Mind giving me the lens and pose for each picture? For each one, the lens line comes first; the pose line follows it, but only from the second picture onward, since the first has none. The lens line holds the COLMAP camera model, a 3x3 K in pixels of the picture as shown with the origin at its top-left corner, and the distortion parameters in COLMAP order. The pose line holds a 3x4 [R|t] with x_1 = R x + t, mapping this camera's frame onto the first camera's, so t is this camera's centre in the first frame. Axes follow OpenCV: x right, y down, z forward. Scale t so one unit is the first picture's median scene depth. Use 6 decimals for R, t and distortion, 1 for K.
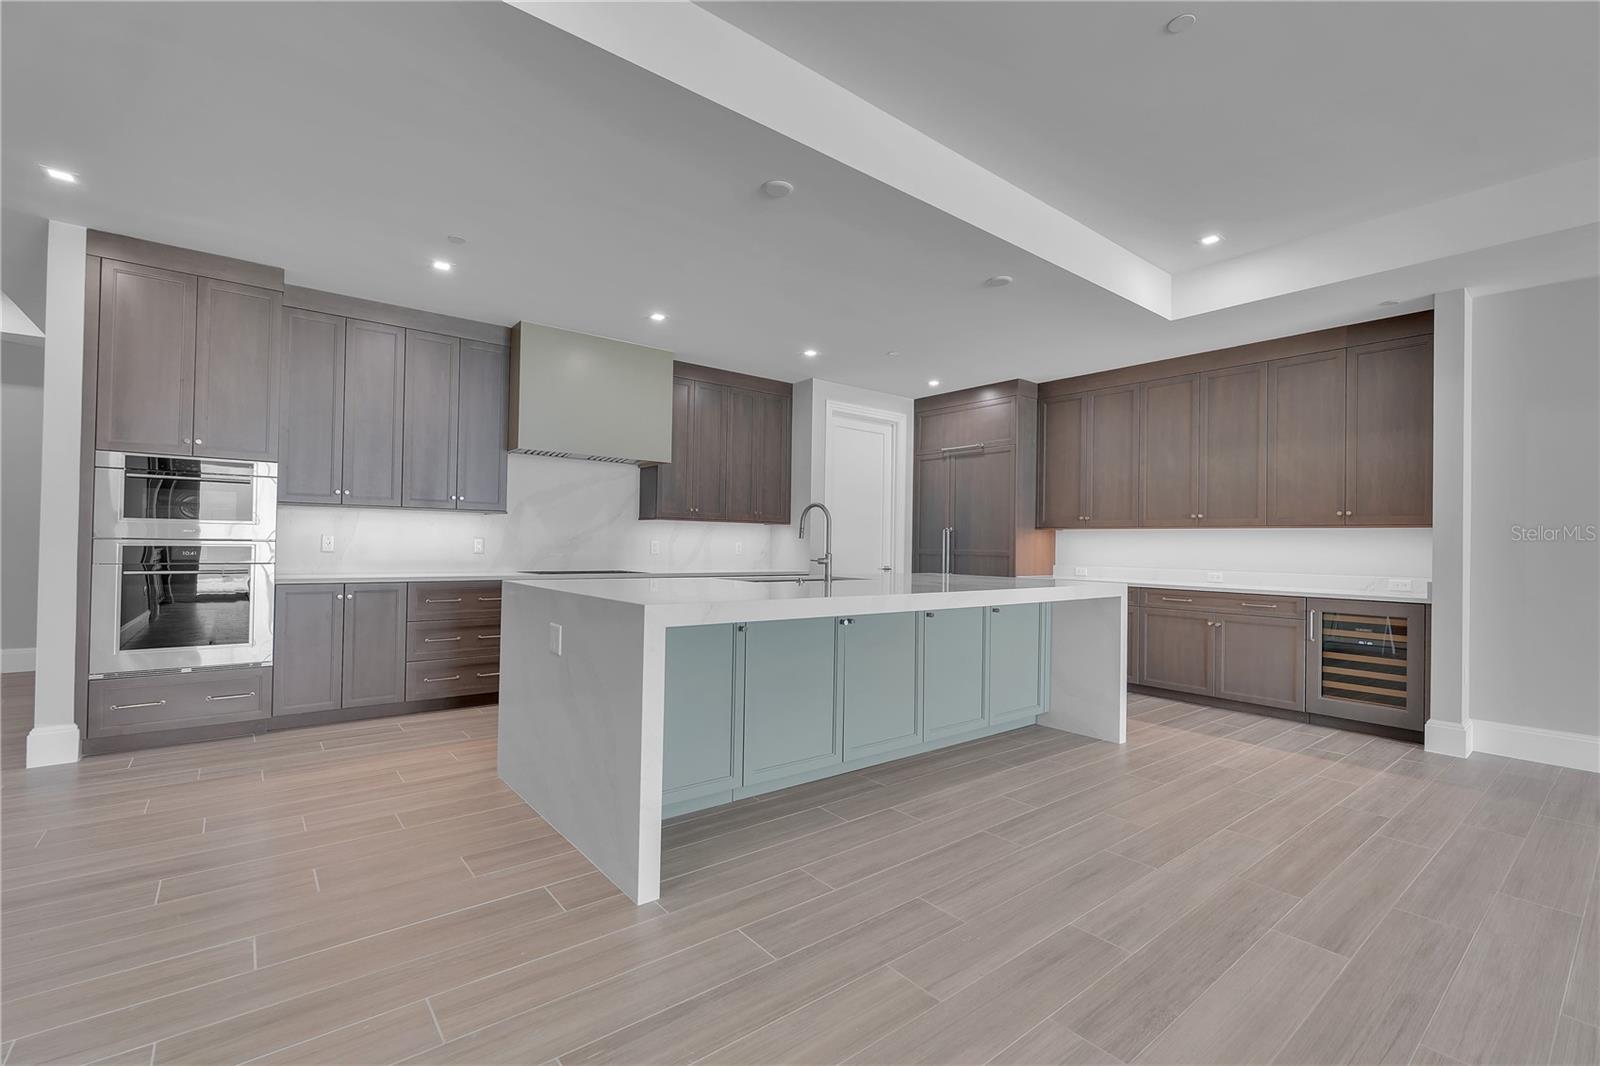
lens RADIAL K [[699.4, 0, 796.5], [0, 699.4, 536.2], [0, 0, 1]] dist [-0.004678, 0.000192]
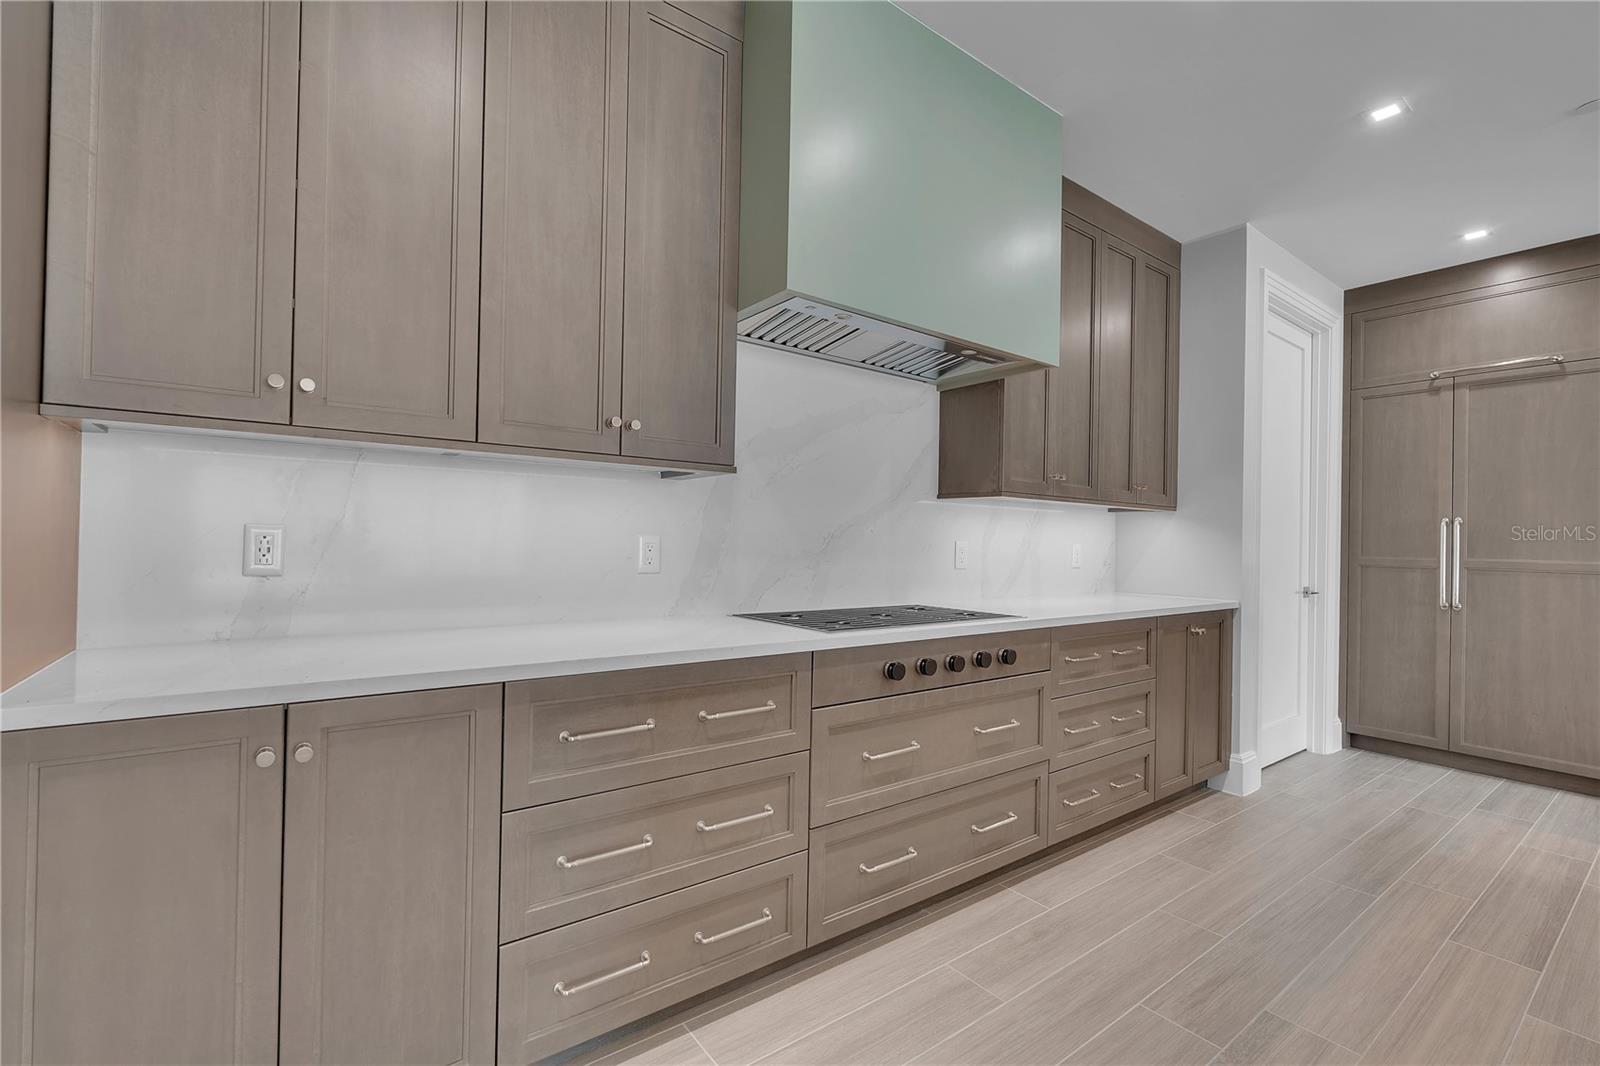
lens RADIAL K [[699.4, 0, 796.5], [0, 699.4, 536.2], [0, 0, 1]] dist [-0.004678, 0.000192]
pose [[0.999477, 0.004083, -0.032064, -0.416389], [-0.003859, 0.999968, 0.007057, -0.000038], [0.032092, -0.006930, 0.999461, 0.694776]]
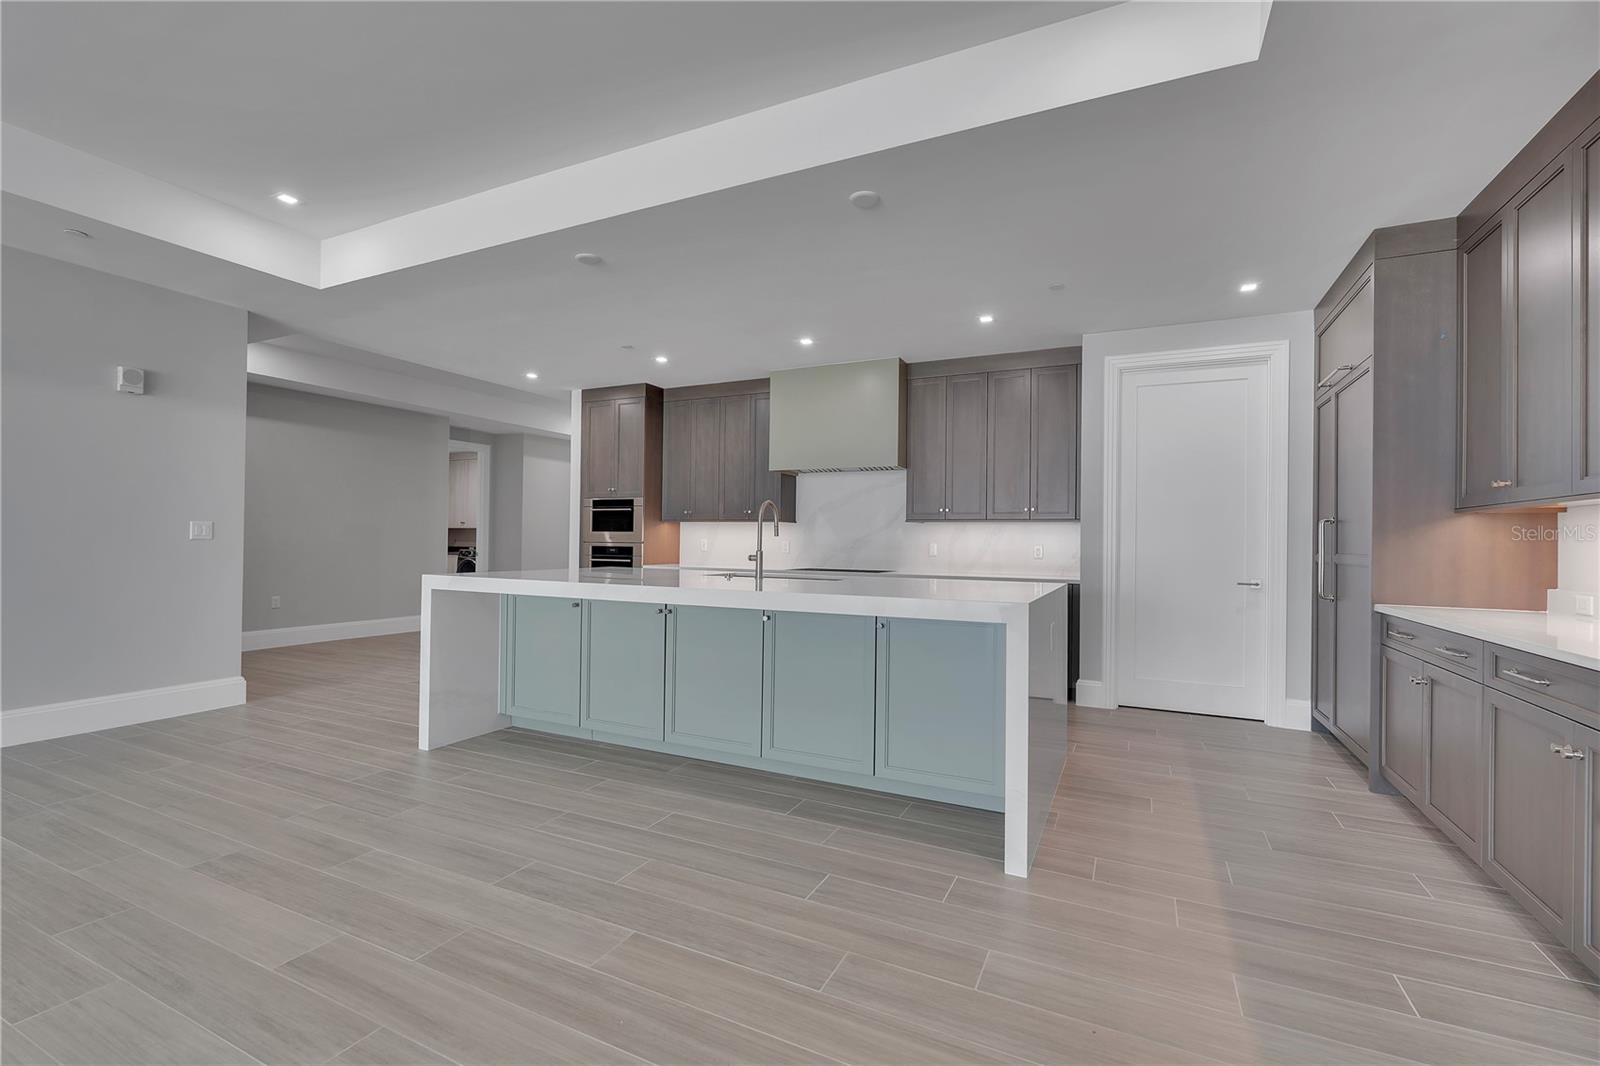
lens RADIAL K [[701.4, 0, 801.1], [0, 701.4, 540.0], [0, 0, 1]] dist [-0.004062, -0.000247]
pose [[0.432008, -0.013915, -0.901763, 0.860301], [0.003746, 0.999900, -0.013635, 0.020145], [0.901862, 0.002513, 0.432017, 0.542978]]
